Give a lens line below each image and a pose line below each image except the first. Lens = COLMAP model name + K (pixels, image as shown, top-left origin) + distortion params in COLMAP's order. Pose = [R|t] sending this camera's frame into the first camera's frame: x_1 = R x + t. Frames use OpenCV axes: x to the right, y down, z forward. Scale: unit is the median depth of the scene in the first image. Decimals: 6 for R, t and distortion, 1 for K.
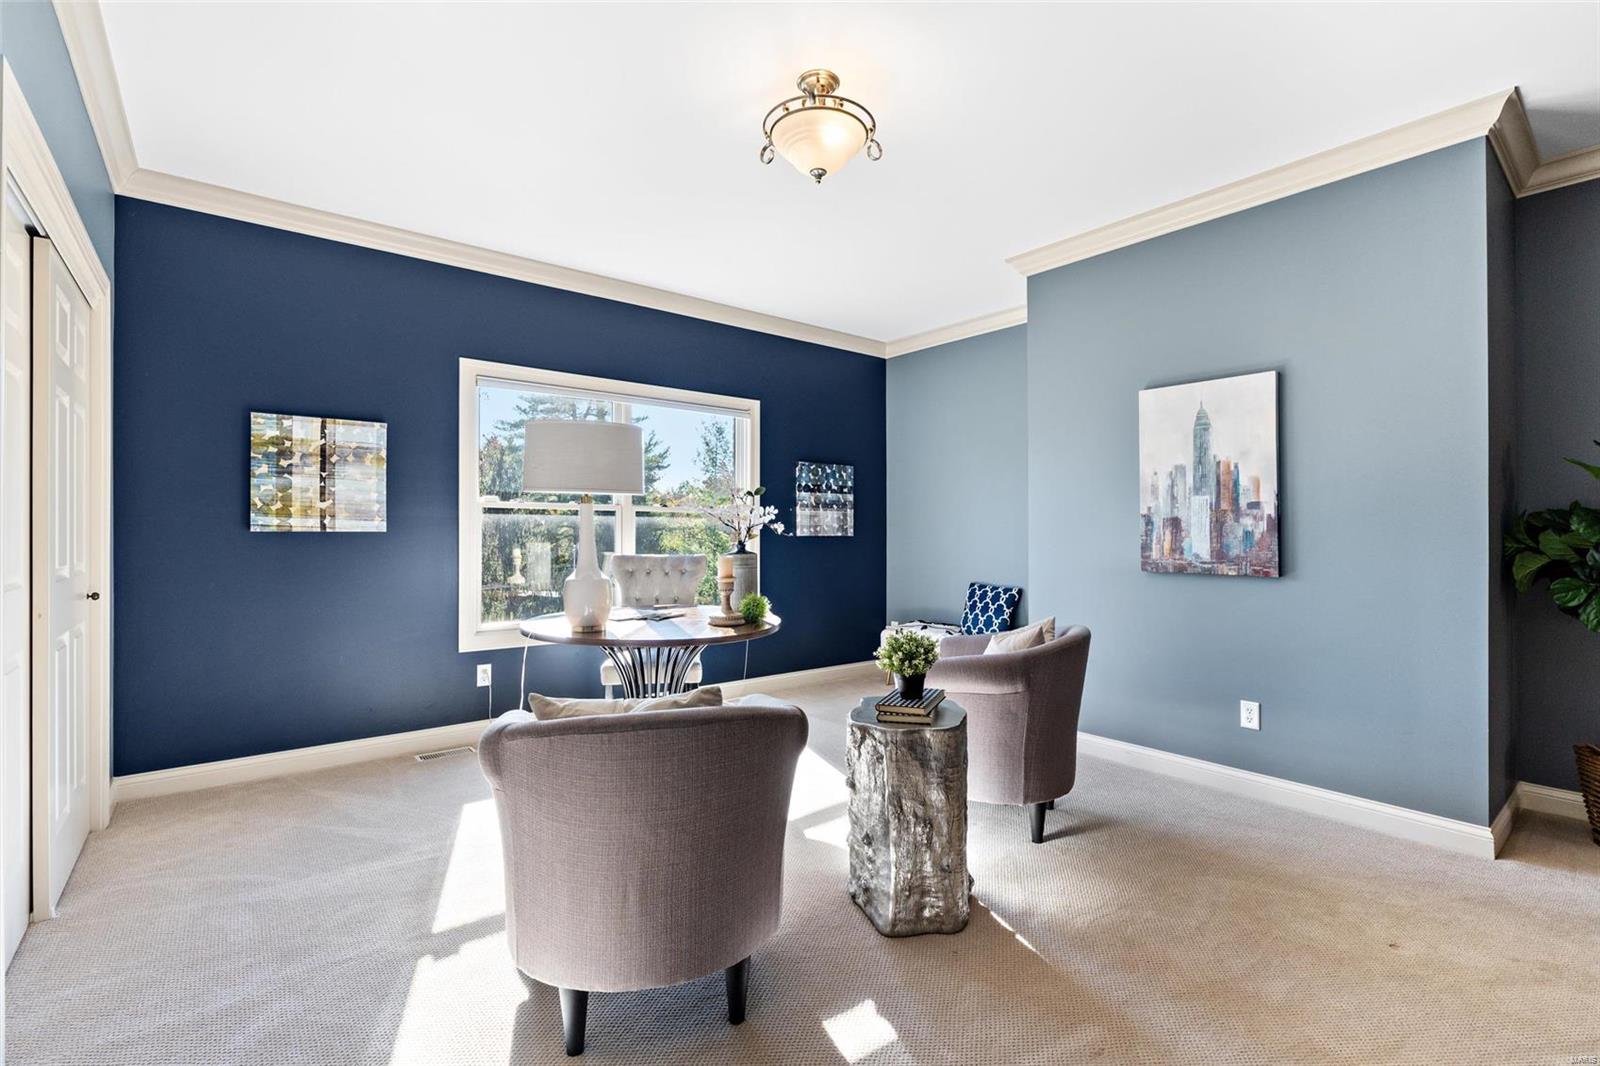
lens RADIAL K [[716.5, 0, 803.1], [0, 716.5, 531.1], [0, 0, 1]] dist [-0.005846, 0.000175]
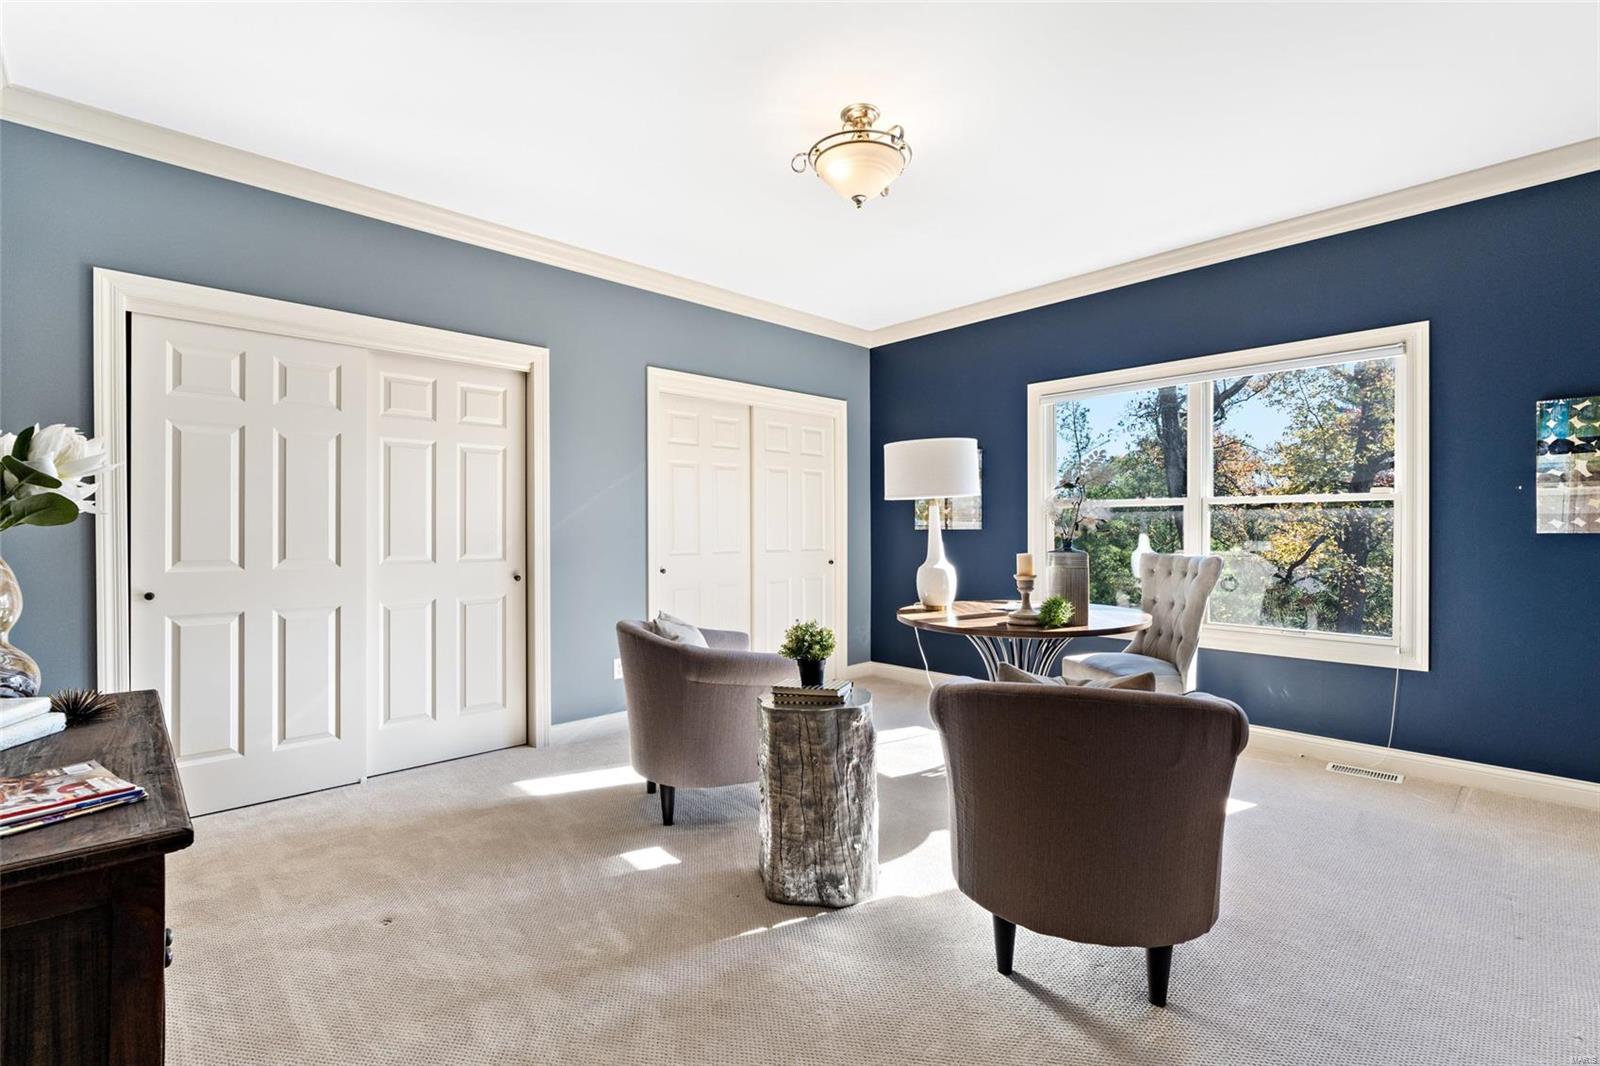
lens RADIAL K [[716.5, 0, 802.7], [0, 716.5, 534.2], [0, 0, 1]] dist [-0.005846, 0.000175]
pose [[0.090156, 0.001865, -0.995926, 0.729927], [0.004153, 0.999989, 0.002249, 0.005887], [0.995919, -0.004338, 0.090148, 0.538710]]
